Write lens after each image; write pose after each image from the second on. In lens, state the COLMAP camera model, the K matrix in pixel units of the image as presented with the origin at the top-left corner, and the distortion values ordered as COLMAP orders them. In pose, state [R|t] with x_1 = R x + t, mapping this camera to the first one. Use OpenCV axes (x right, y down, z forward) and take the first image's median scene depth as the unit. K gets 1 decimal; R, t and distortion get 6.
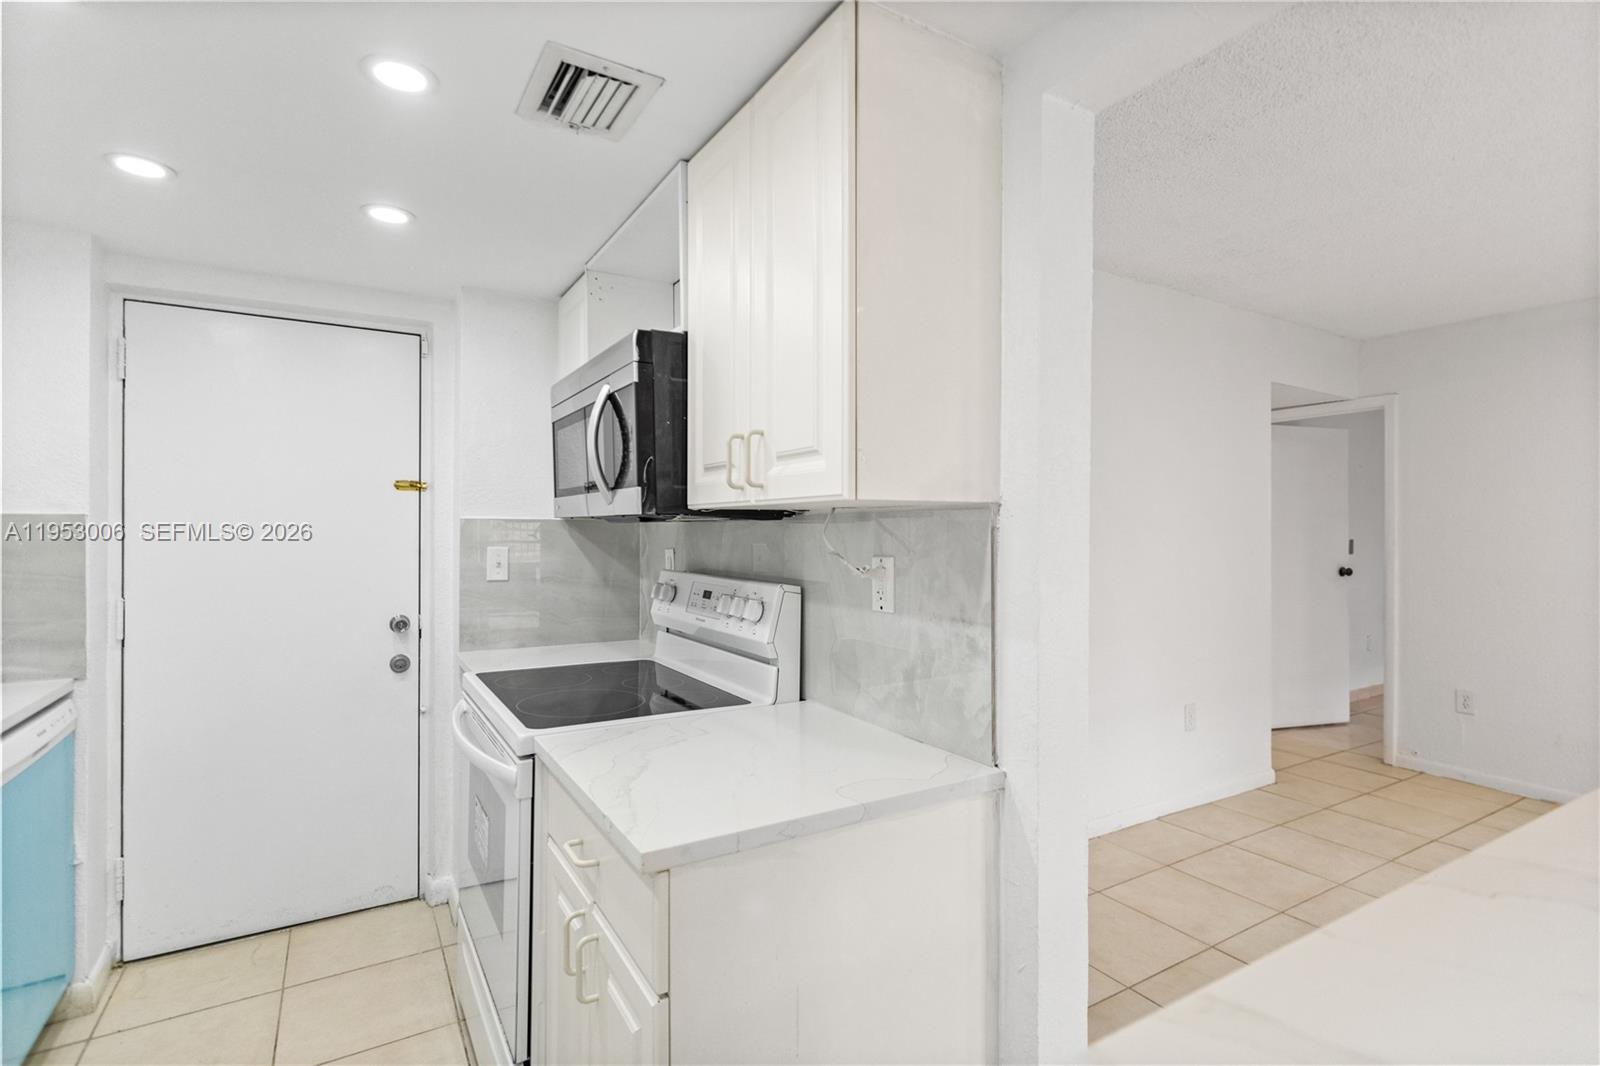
lens RADIAL K [[777.5, 0, 803.1], [0, 777.5, 529.5], [0, 0, 1]] dist [0.000613, 0.000640]
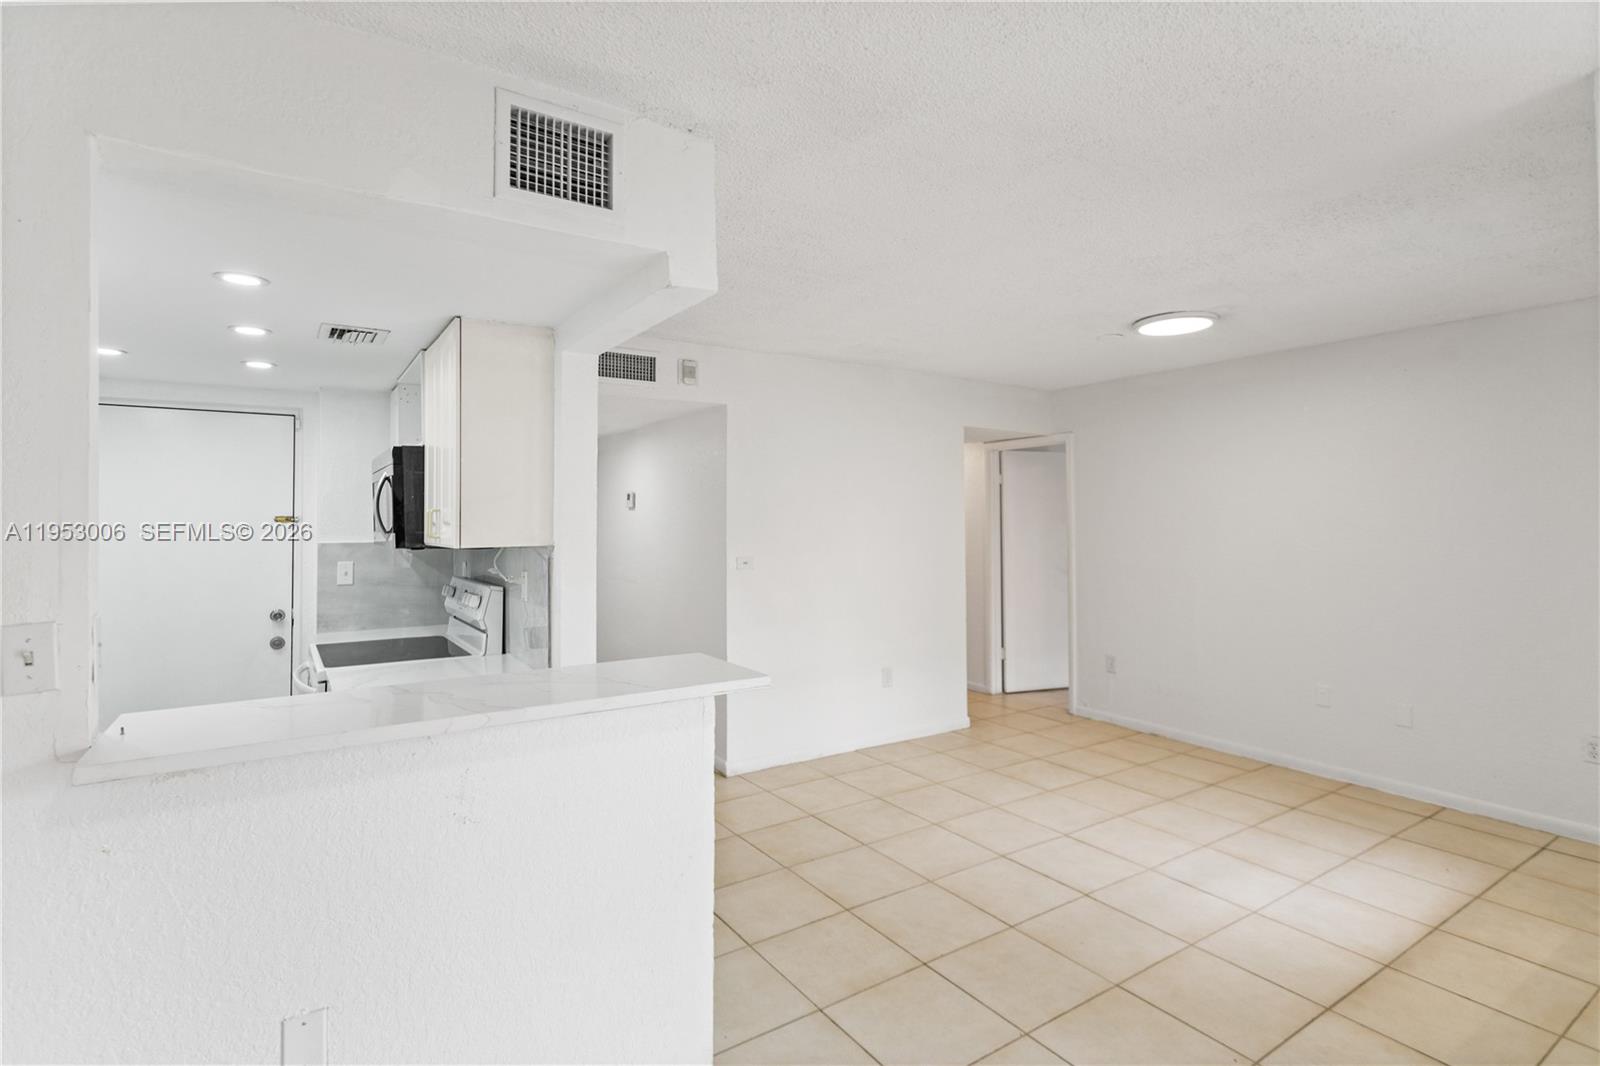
lens RADIAL K [[777.5, 0, 793.5], [0, 777.5, 499.3], [0, 0, 1]] dist [0.000613, 0.000640]
pose [[0.998602, -0.007725, 0.052288, 0.393413], [0.009342, 0.999483, -0.030754, -0.043835], [-0.052023, 0.031200, 0.998158, -0.538729]]
